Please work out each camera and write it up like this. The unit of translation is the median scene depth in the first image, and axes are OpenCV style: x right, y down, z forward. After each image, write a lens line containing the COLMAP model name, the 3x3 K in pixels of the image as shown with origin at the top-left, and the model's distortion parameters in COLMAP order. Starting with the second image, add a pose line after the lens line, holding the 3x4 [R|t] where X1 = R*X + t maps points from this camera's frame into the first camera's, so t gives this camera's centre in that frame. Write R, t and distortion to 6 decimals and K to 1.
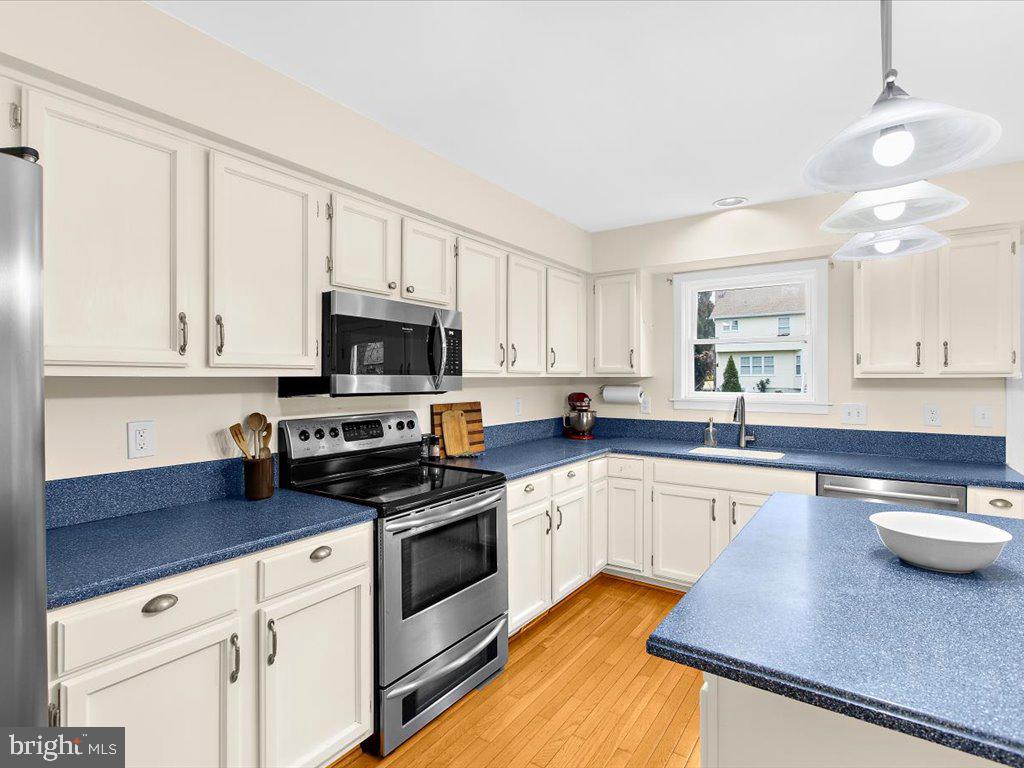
lens RADIAL K [[525.6, 0, 508.2], [0, 525.6, 374.1], [0, 0, 1]] dist [-0.000593, 0.000484]
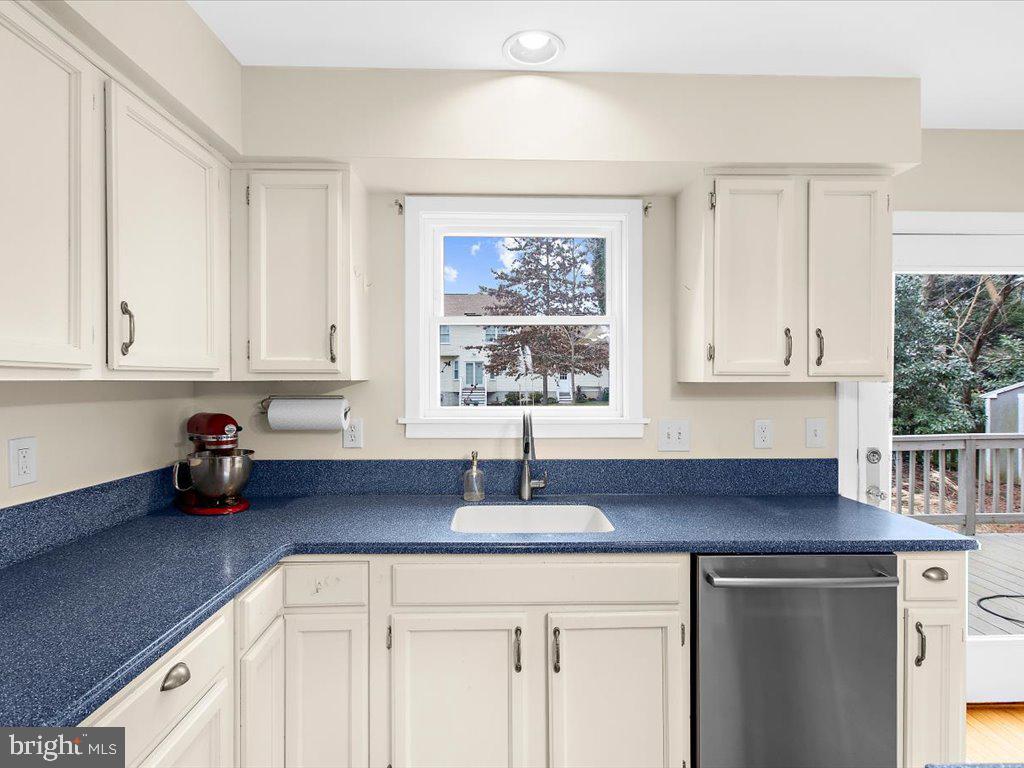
lens RADIAL K [[535.2, 0, 514.7], [0, 535.2, 385.4], [0, 0, 1]] dist [0.003079, 0.000854]
pose [[0.808099, -0.004083, 0.589033, 0.095613], [-0.003970, 0.999916, 0.012378, 0.003813], [-0.589034, -0.012341, 0.808014, 0.613326]]
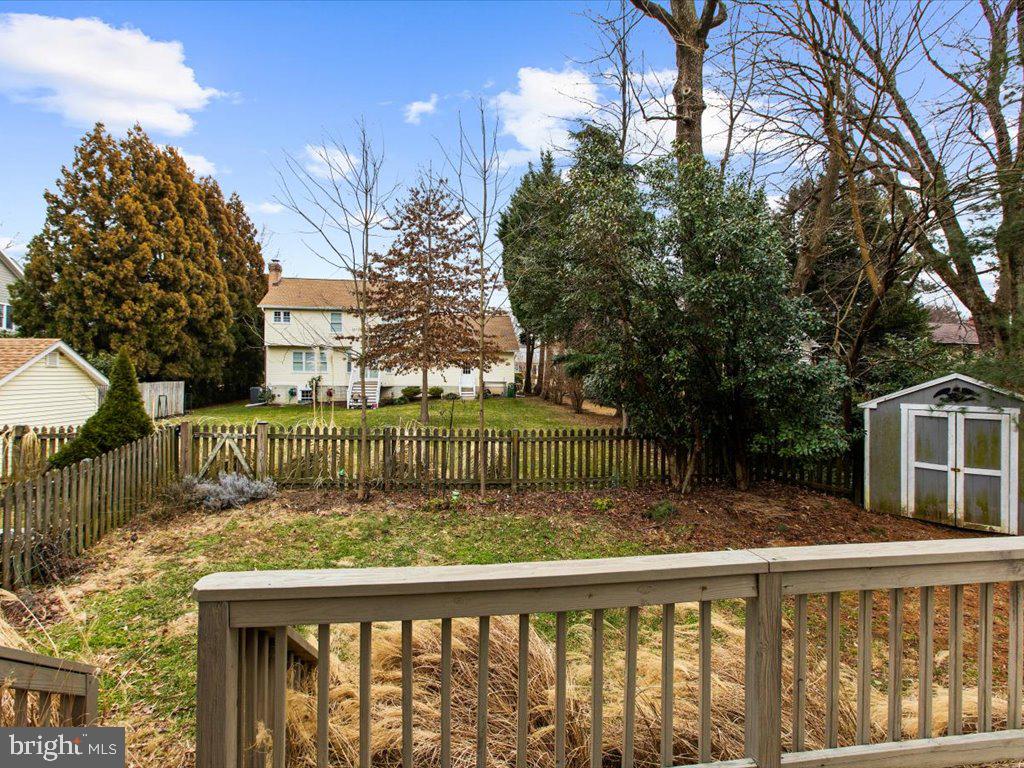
lens RADIAL K [[525.6, 0, 508.2], [0, 525.6, 374.1], [0, 0, 1]] dist [-0.000593, 0.000484]
pose [[0.741823, 0.009245, 0.670532, 1.503806], [-0.016061, 0.999863, 0.003983, -0.051023], [-0.670404, -0.013724, 0.741869, 0.856060]]
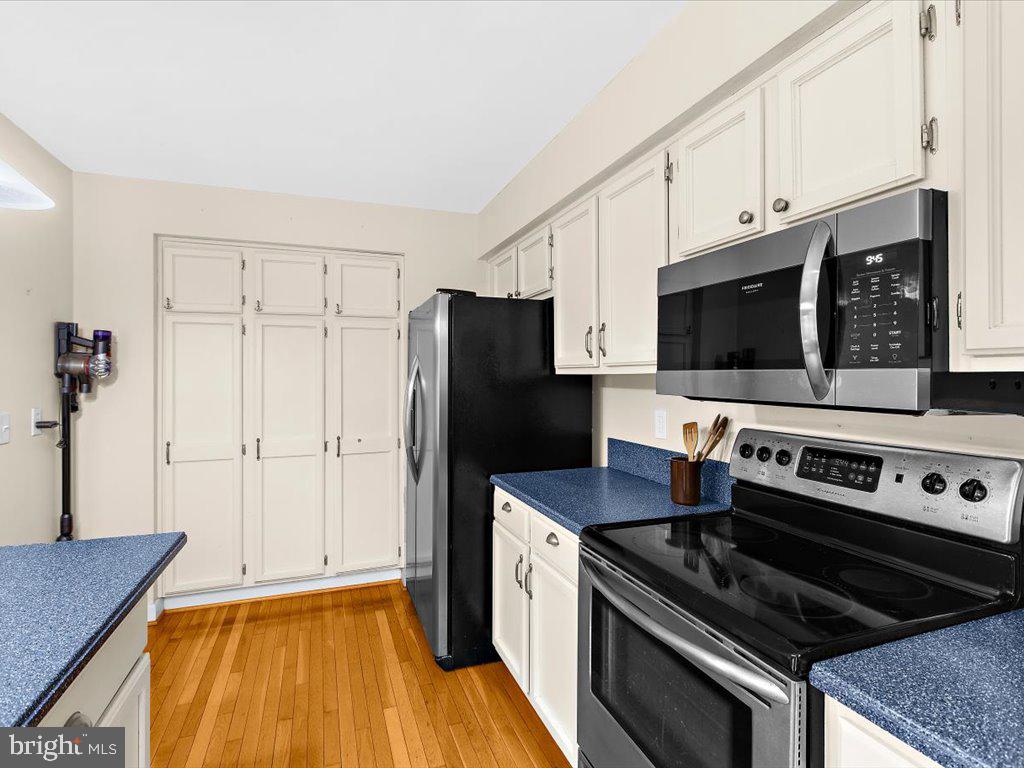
lens RADIAL K [[514.8, 0, 507.6], [0, 514.8, 378.4], [0, 0, 1]] dist [-0.000854, -0.000045]
pose [[-0.576327, 0.003867, -0.817210, 0.310389], [0.006905, 0.999976, -0.000138, 0.007549], [0.817190, -0.005722, -0.576340, 0.853784]]
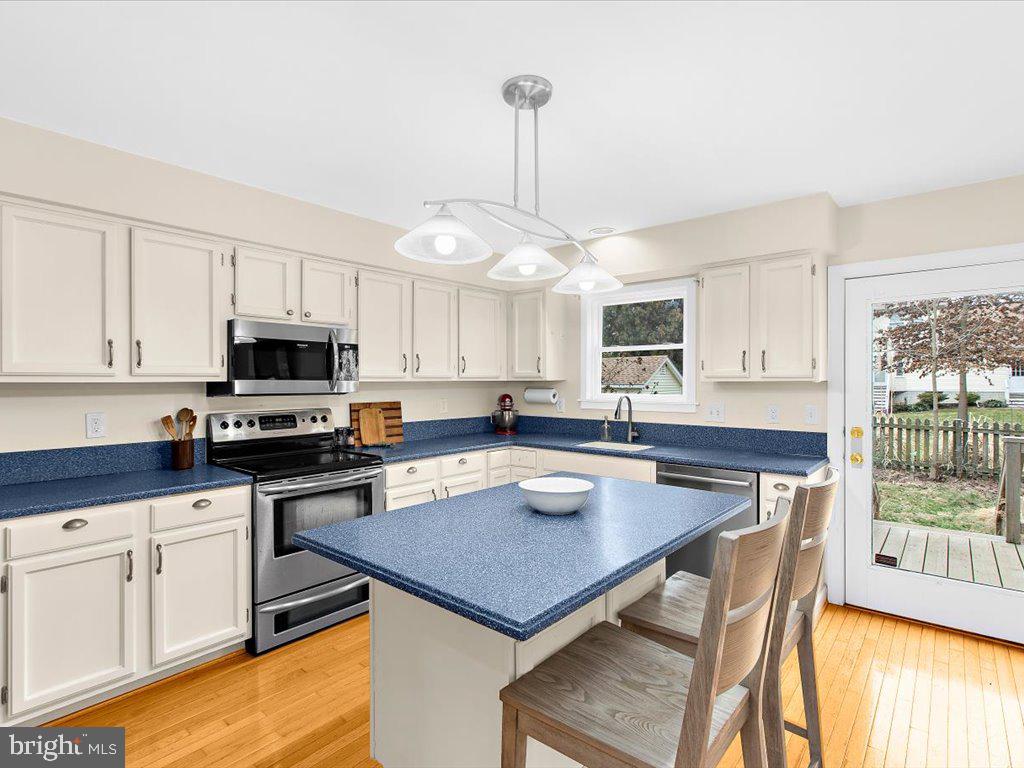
lens RADIAL K [[523.5, 0, 506.2], [0, 523.5, 378.0], [0, 0, 1]] dist [-0.001654, -0.000004]
pose [[0.994880, -0.002117, -0.101045, 0.346353], [0.002419, 0.999993, 0.002865, -0.004849], [0.101038, -0.003095, 0.994878, -0.193976]]
